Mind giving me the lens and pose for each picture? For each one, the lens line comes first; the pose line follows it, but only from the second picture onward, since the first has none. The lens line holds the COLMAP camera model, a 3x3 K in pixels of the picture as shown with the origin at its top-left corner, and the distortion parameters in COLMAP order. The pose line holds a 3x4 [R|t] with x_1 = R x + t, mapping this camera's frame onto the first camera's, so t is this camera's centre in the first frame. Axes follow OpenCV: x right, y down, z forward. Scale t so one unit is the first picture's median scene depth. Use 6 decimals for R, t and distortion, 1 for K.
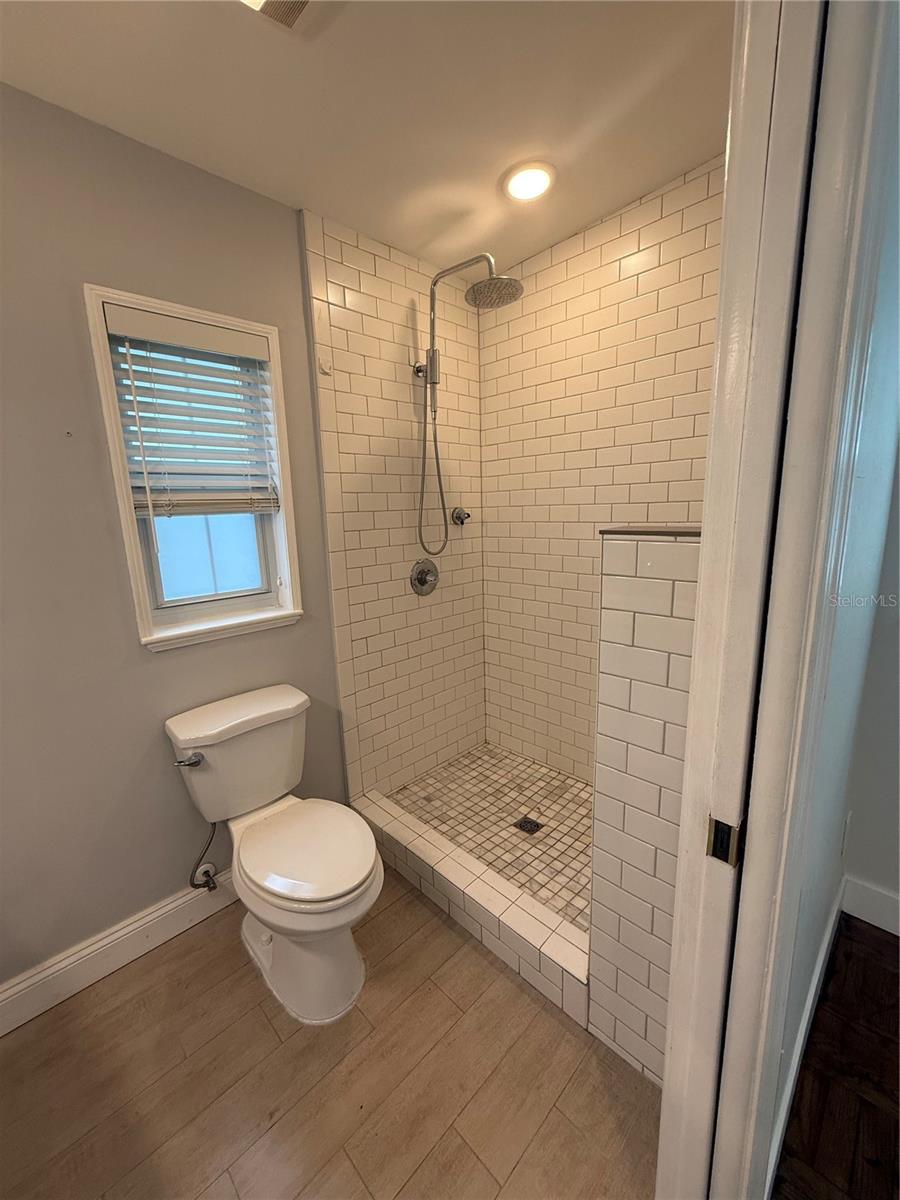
lens RADIAL K [[482.5, 0, 452.9], [0, 482.5, 599.0], [0, 0, 1]] dist [0.015868, -0.001737]
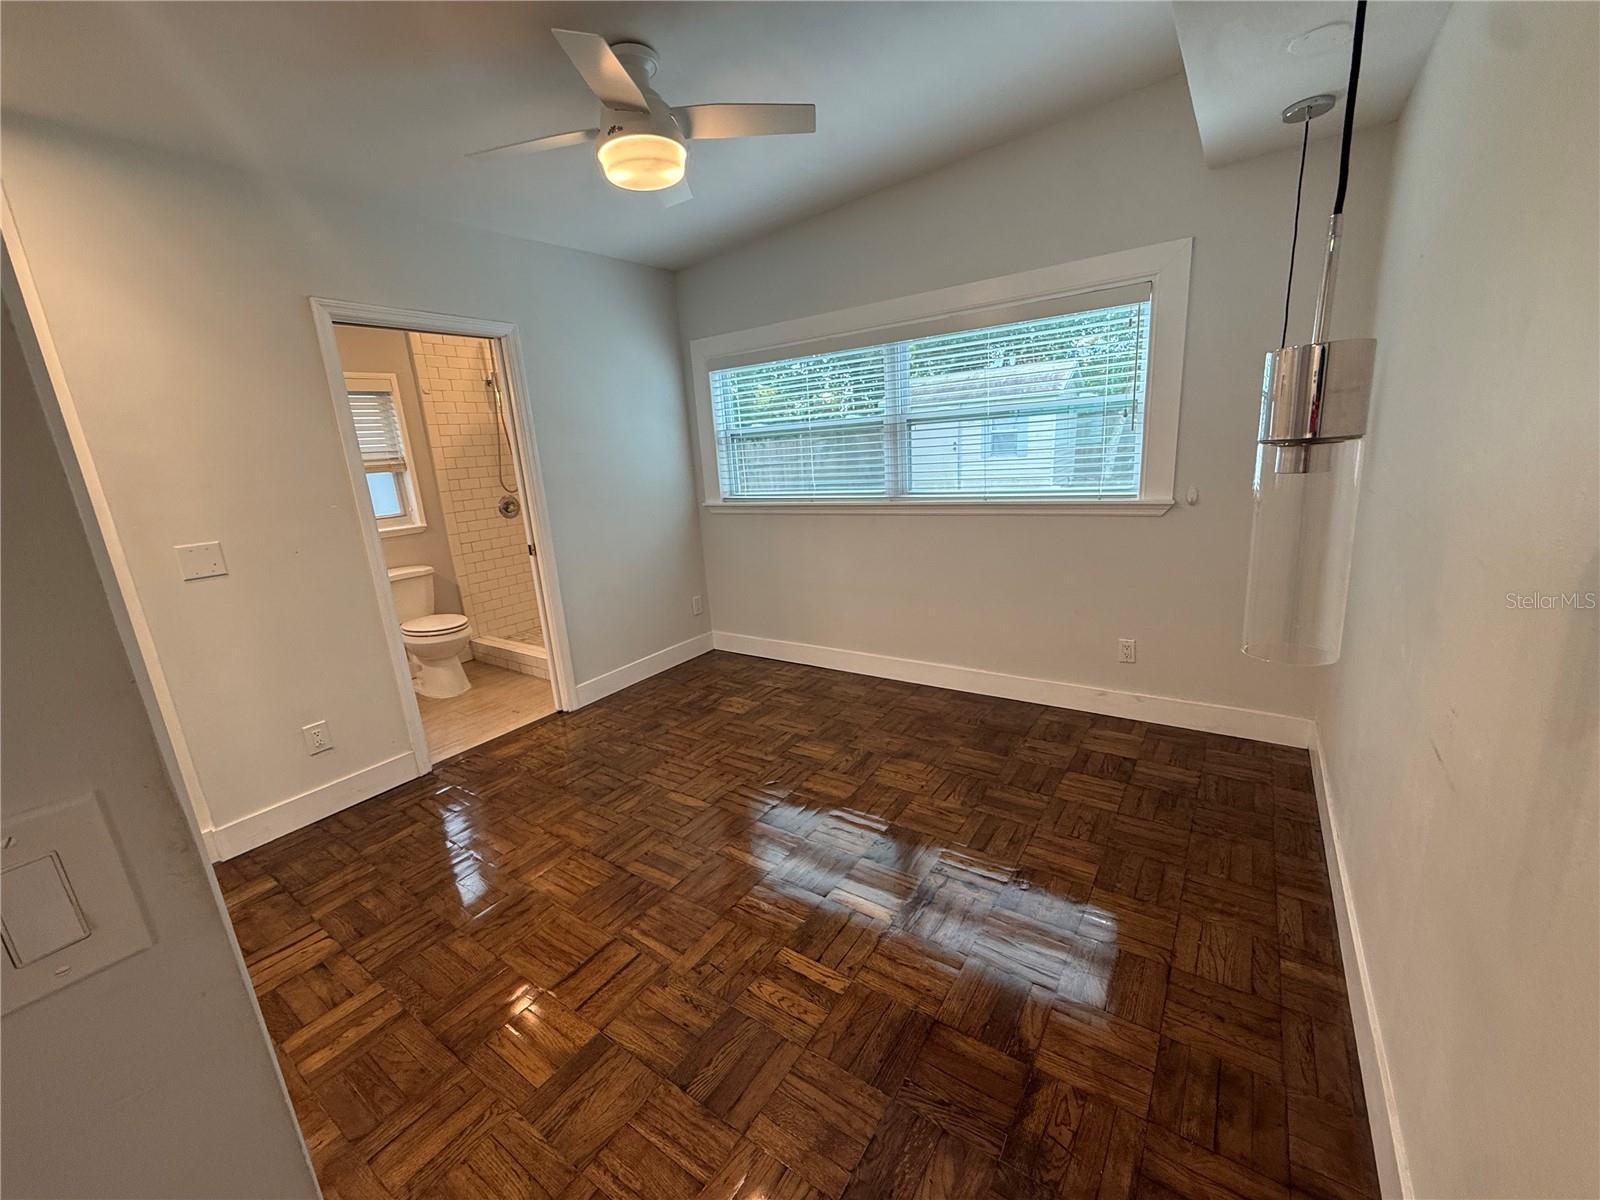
lens RADIAL K [[643.4, 0, 794.6], [0, 643.4, 605.5], [0, 0, 1]] dist [0.015868, -0.001737]
pose [[0.984552, -0.077860, 0.156828, 0.638697], [0.069899, 0.996000, 0.055661, 0.283800], [-0.160534, -0.043839, 0.986056, -1.616432]]
